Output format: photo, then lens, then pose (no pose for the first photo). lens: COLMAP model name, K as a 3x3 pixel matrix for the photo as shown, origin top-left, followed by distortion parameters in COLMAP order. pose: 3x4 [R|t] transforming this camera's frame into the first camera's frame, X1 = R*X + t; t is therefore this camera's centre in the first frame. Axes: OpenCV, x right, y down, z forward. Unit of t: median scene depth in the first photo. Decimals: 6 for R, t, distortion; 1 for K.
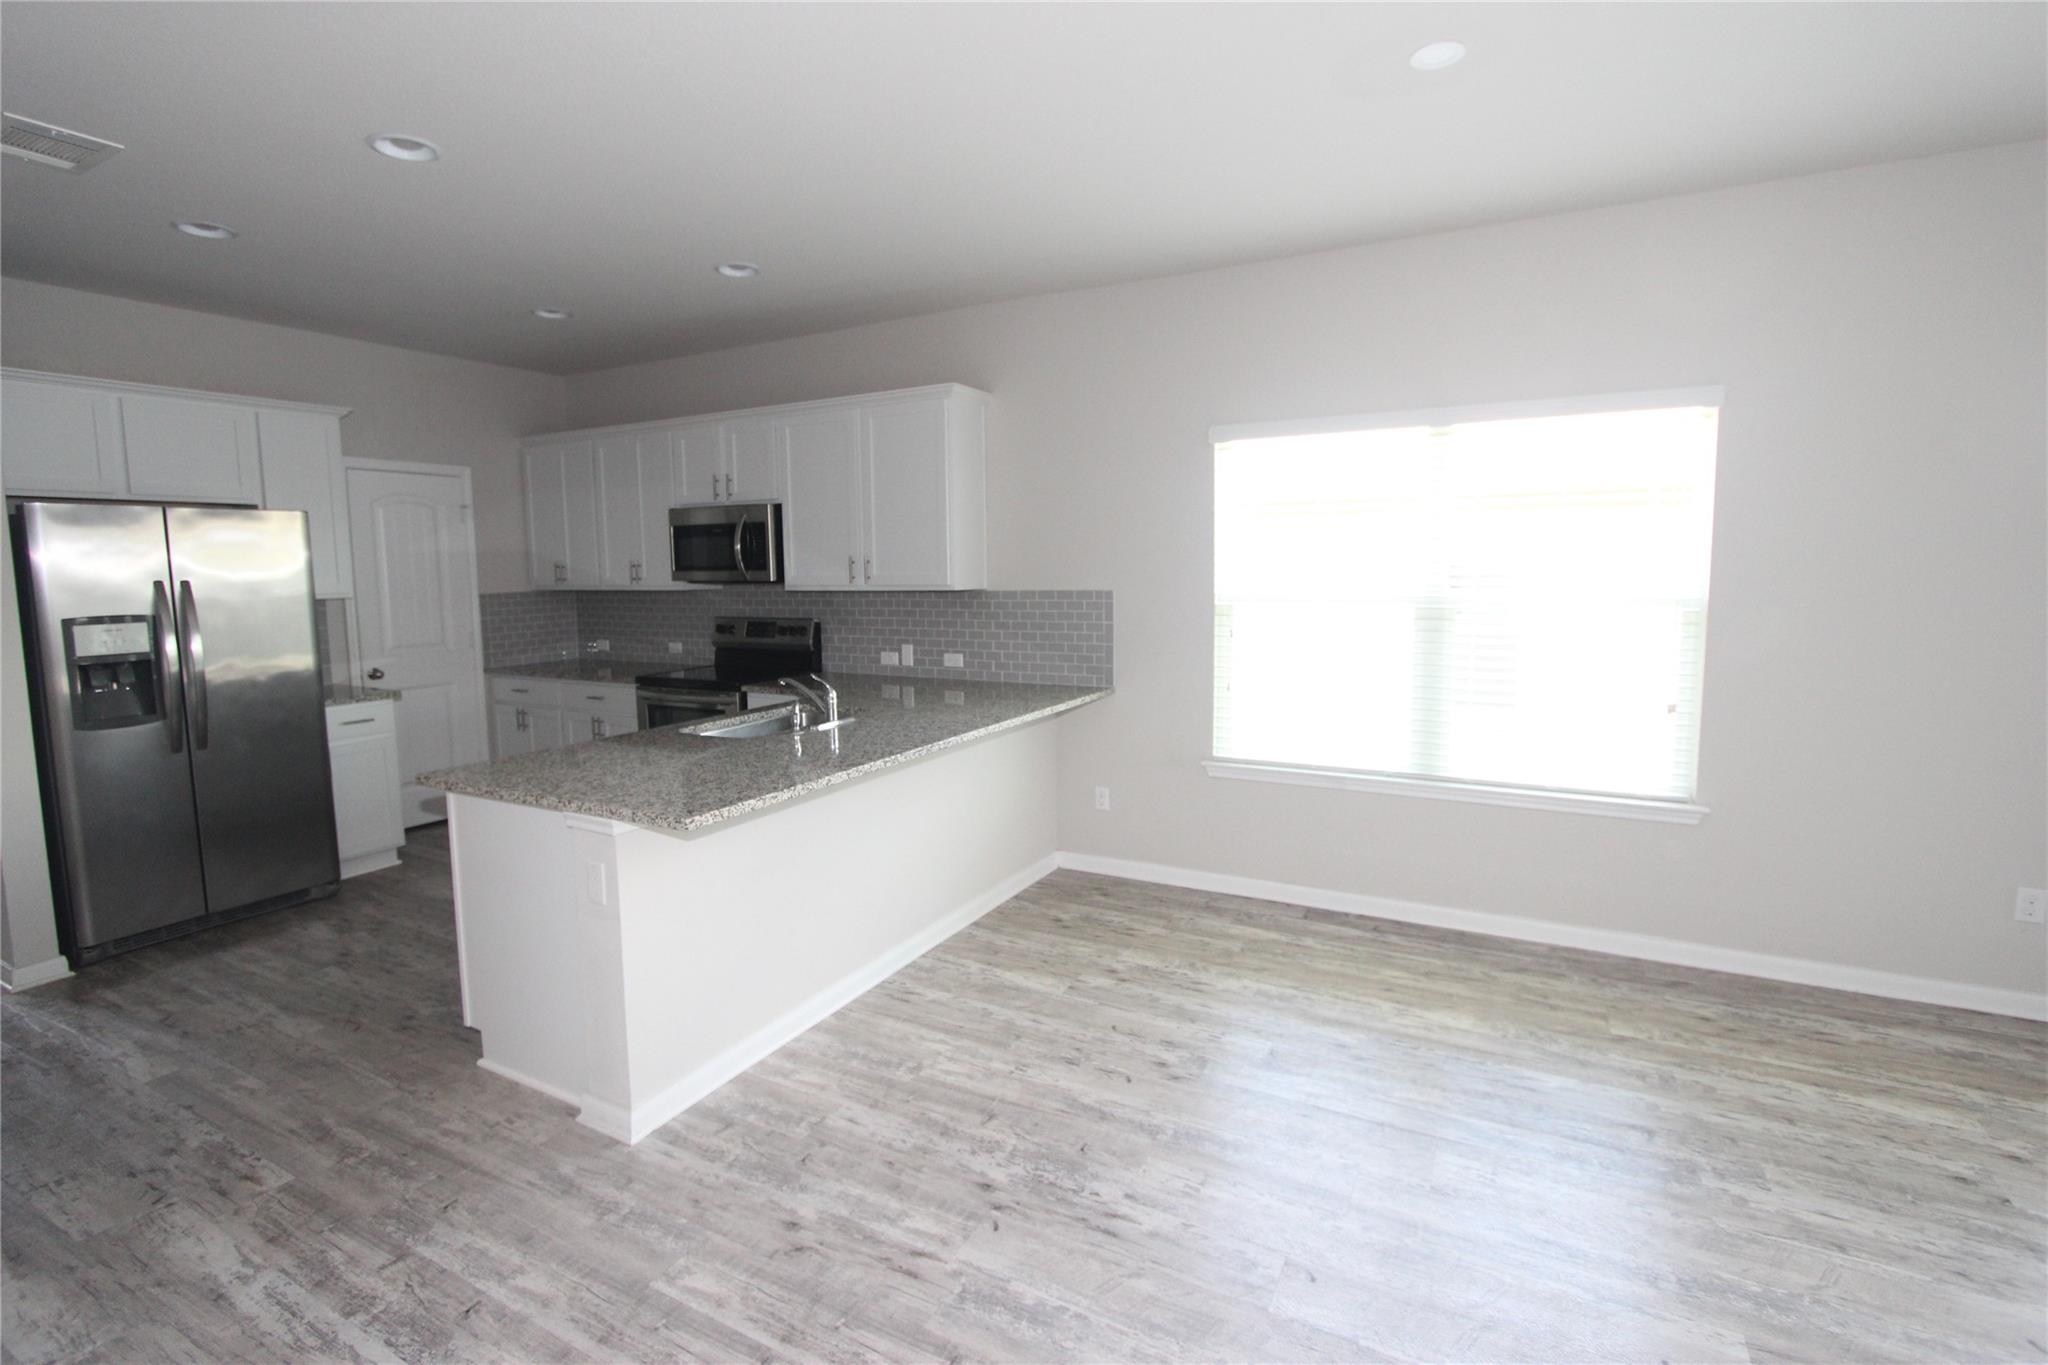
lens RADIAL K [[937.3, 0, 1001.6], [0, 937.3, 674.1], [0, 0, 1]] dist [-0.015417, 0.001038]
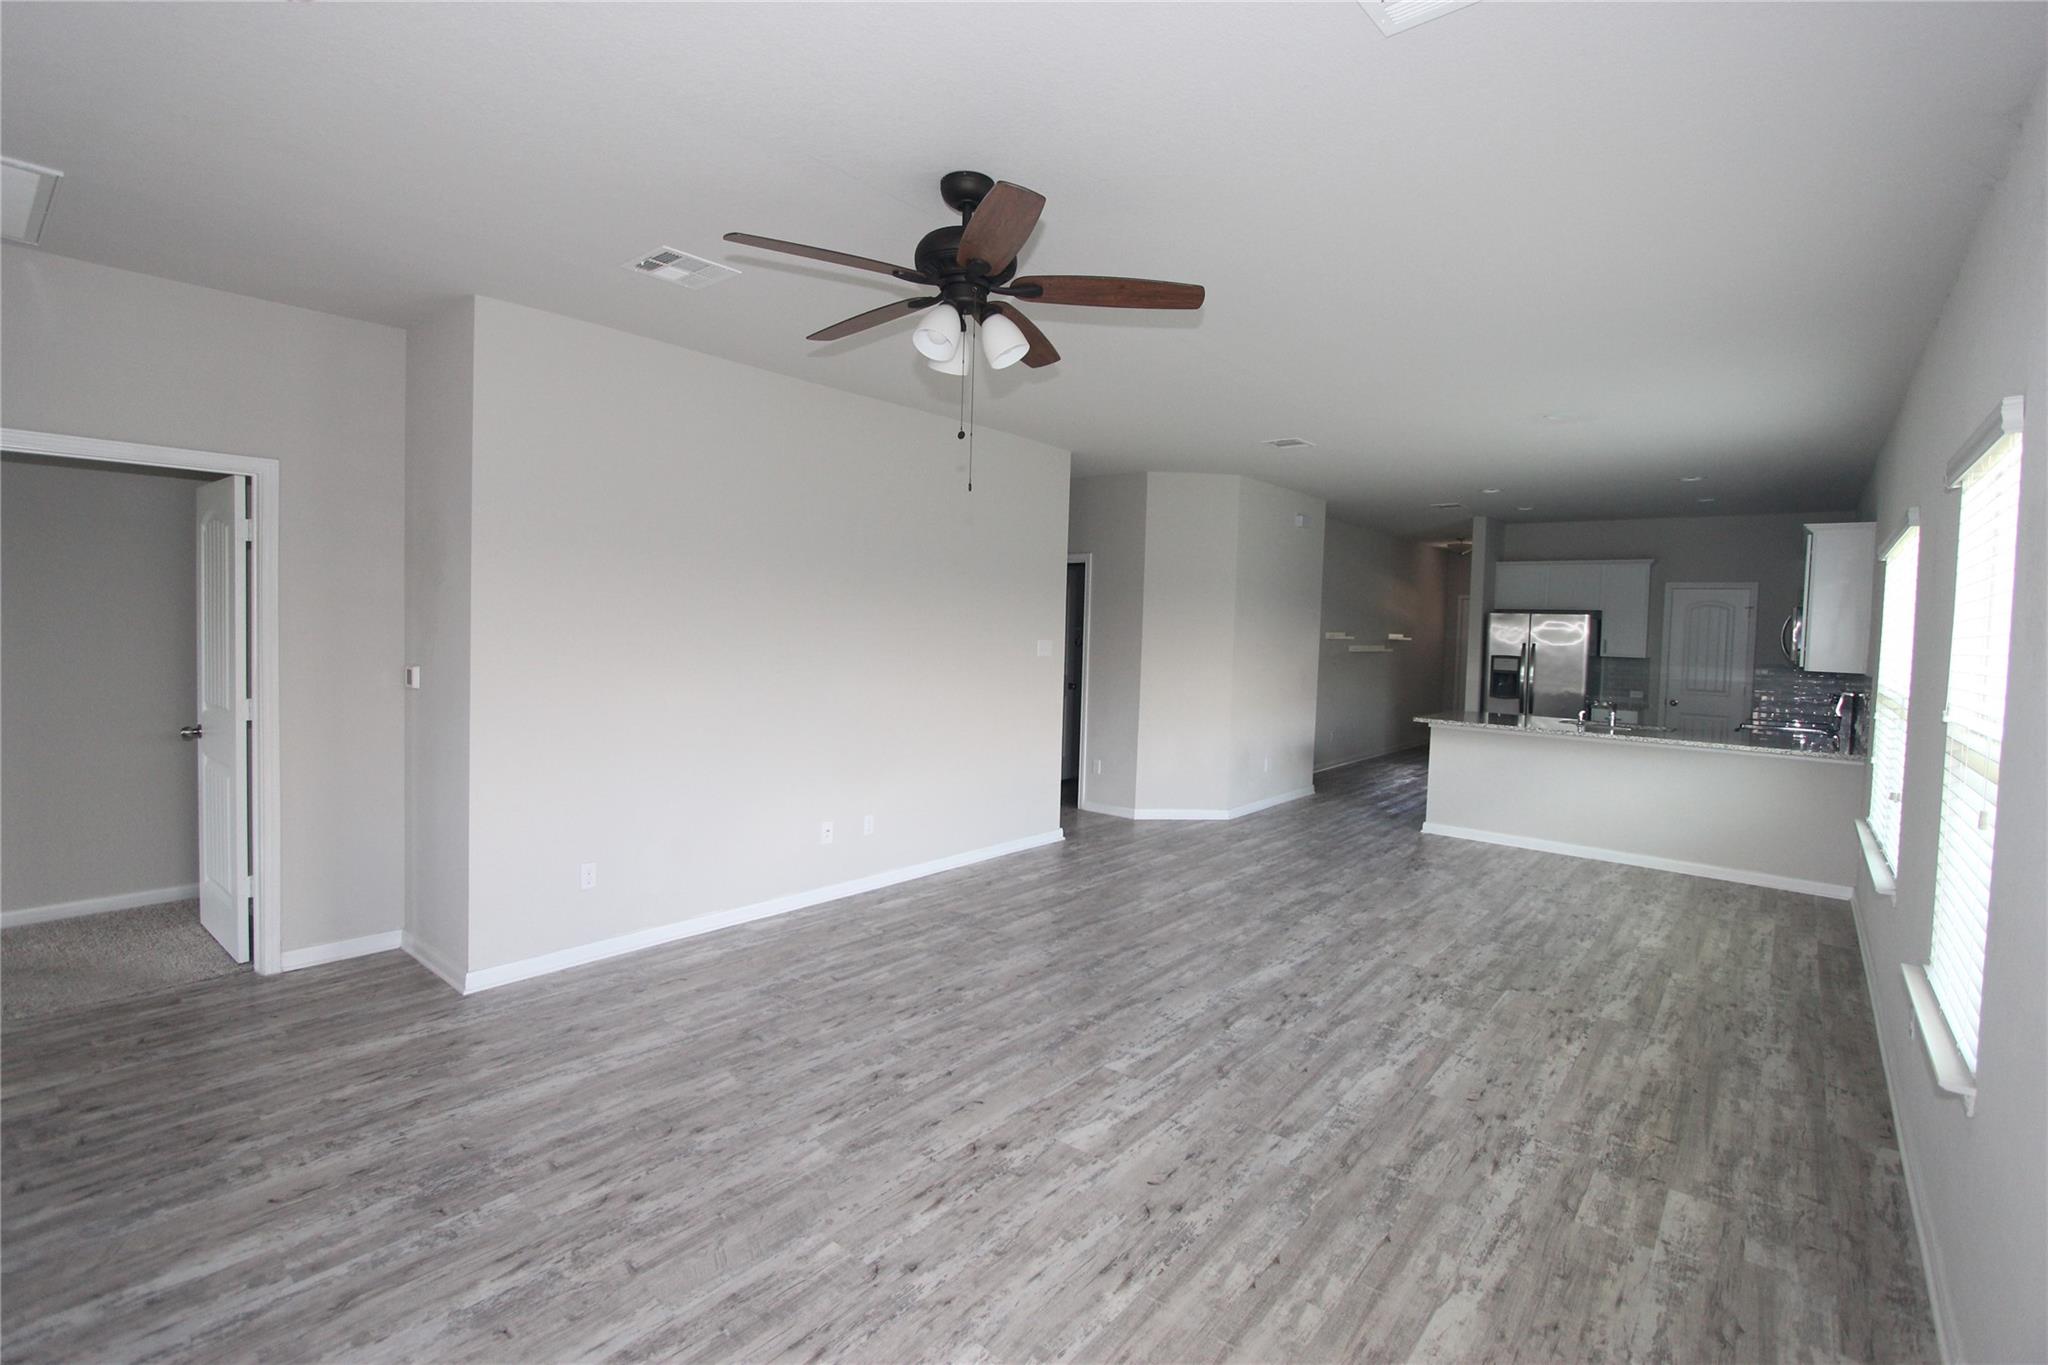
lens RADIAL K [[937.3, 0, 1016.9], [0, 937.3, 678.0], [0, 0, 1]] dist [-0.015417, 0.001038]
pose [[-0.182469, 0.065526, -0.981026, 1.847787], [-0.144195, 0.985205, 0.092625, -0.047747], [0.972580, 0.158361, -0.170321, 0.140005]]
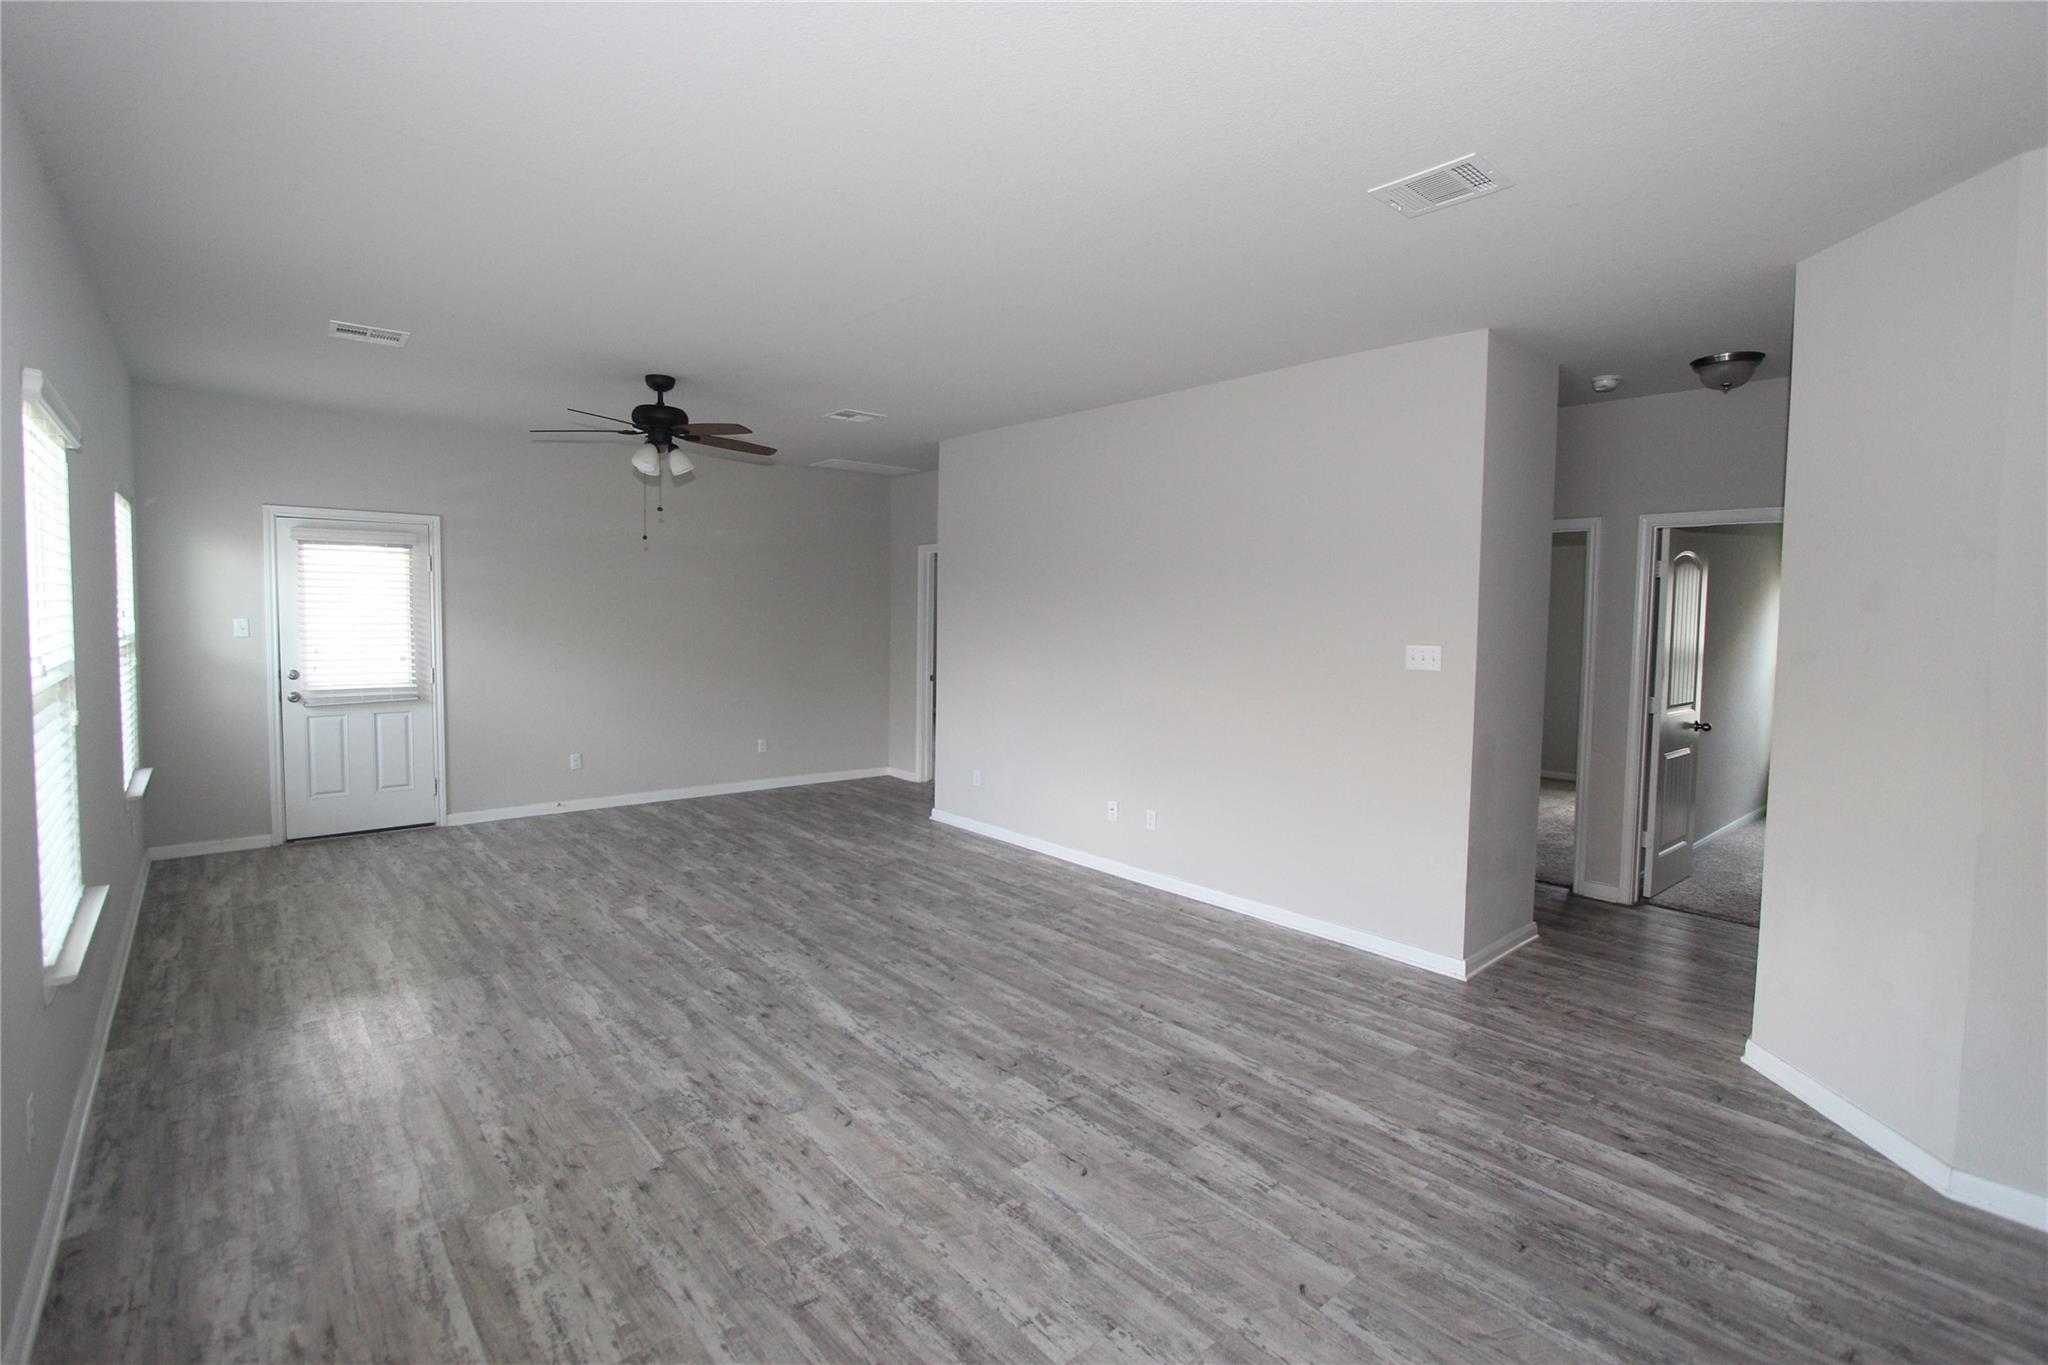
lens RADIAL K [[937.3, 0, 1029.2], [0, 937.3, 669.3], [0, 0, 1]] dist [-0.015417, 0.001038]
pose [[-0.944304, -0.023247, 0.328252, 0.162857], [0.034375, 0.985076, 0.168651, -0.140572], [-0.327274, 0.170542, -0.929412, 1.096017]]
